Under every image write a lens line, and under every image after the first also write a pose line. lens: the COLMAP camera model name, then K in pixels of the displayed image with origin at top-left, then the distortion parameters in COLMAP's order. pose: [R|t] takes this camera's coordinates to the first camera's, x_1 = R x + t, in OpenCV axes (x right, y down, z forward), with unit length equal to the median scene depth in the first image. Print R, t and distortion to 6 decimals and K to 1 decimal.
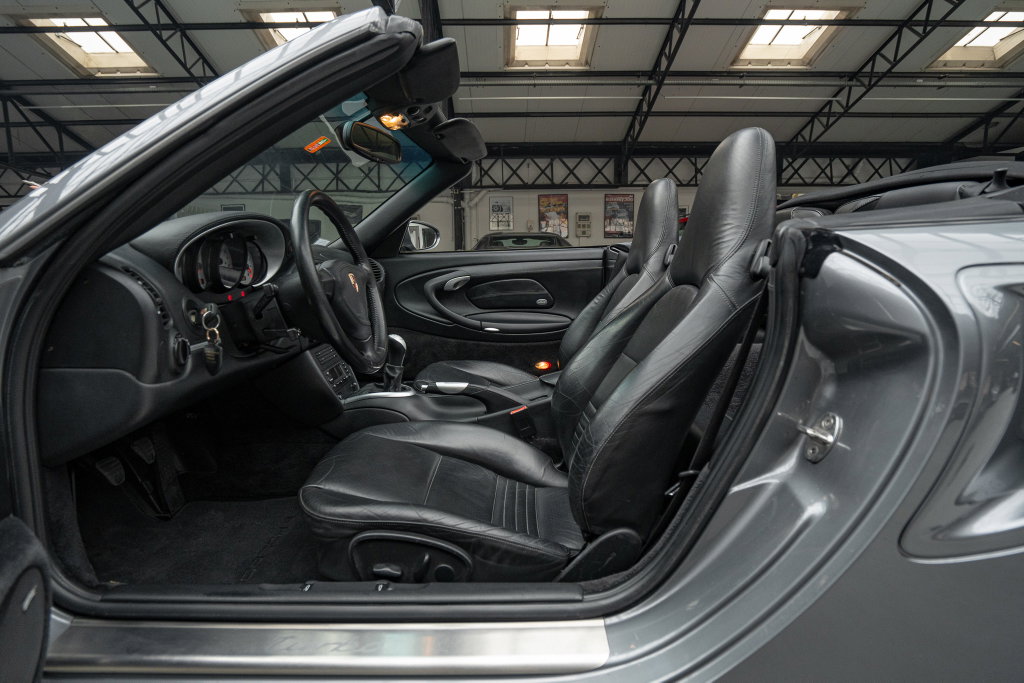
lens RADIAL K [[474.9, 0, 512.0], [0, 474.9, 341.5], [0, 0, 1]] dist [-0.047279, 0.018586]
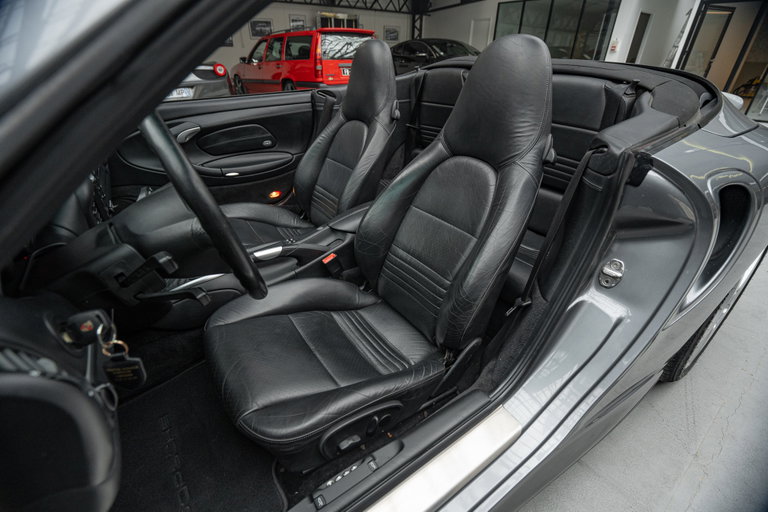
lens RADIAL K [[321.1, 0, 373.3], [0, 321.1, 254.3], [0, 0, 1]] dist [-0.036239, -0.000045]
pose [[0.843768, -0.268126, 0.464935, -0.273706], [0.090217, 0.924800, 0.369602, -0.167043], [-0.529072, -0.269913, 0.804506, 0.242312]]
